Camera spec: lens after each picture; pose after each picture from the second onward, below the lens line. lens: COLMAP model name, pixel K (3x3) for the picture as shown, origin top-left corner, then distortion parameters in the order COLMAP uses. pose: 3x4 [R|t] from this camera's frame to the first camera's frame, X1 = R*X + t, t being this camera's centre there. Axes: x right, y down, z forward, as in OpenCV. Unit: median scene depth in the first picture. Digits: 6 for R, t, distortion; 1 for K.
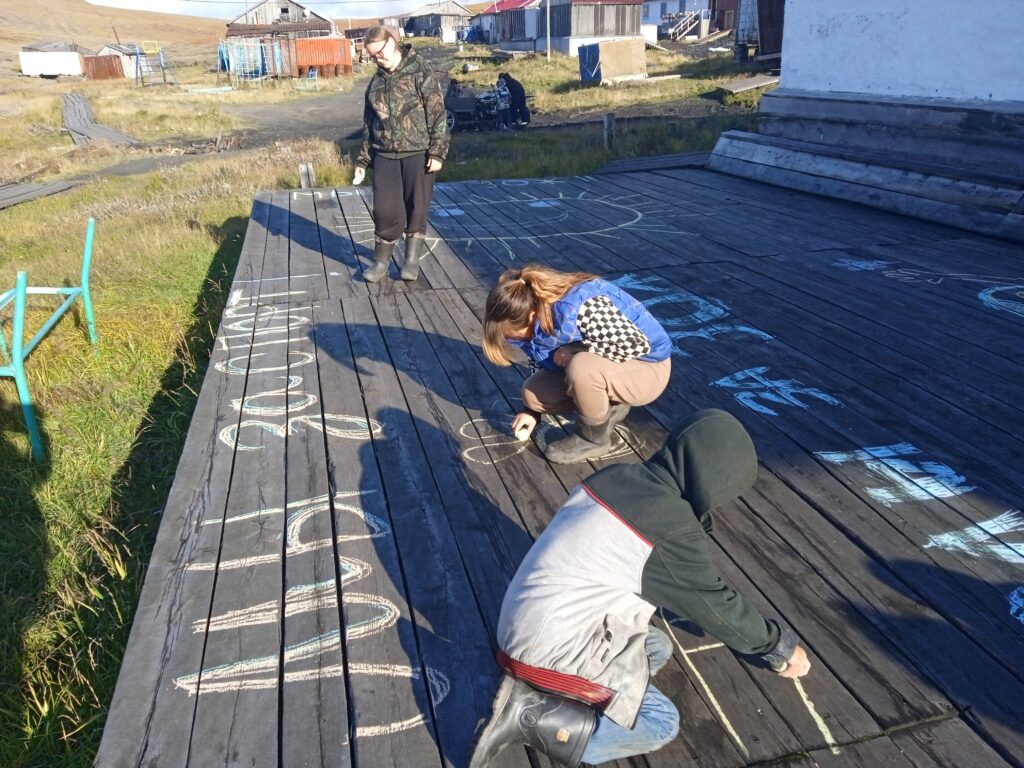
lens RADIAL K [[852.0, 0, 512.0], [0, 852.0, 384.0], [0, 0, 1]] dist [0.132894, -0.189143]
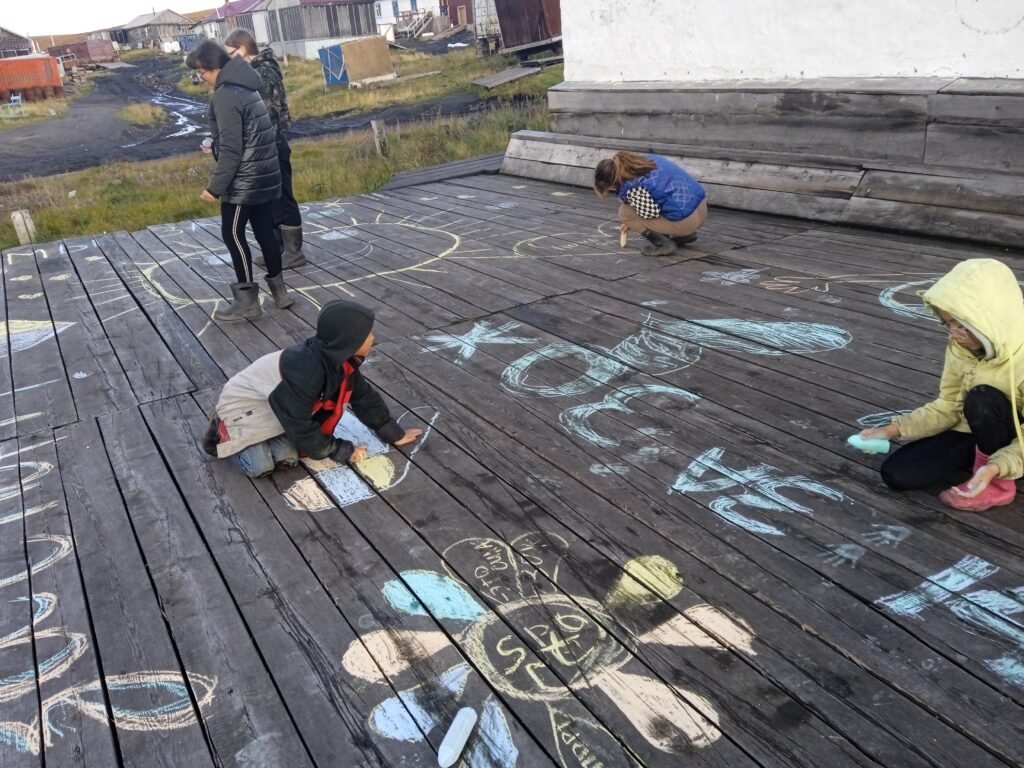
lens RADIAL K [[852.0, 0, 512.0], [0, 852.0, 384.0], [0, 0, 1]] dist [0.132894, -0.189143]
pose [[0.958059, -0.156984, 0.239749, -0.029568], [0.156889, 0.987422, 0.019606, -0.064624], [-0.239811, 0.018831, 0.970637, 0.164265]]
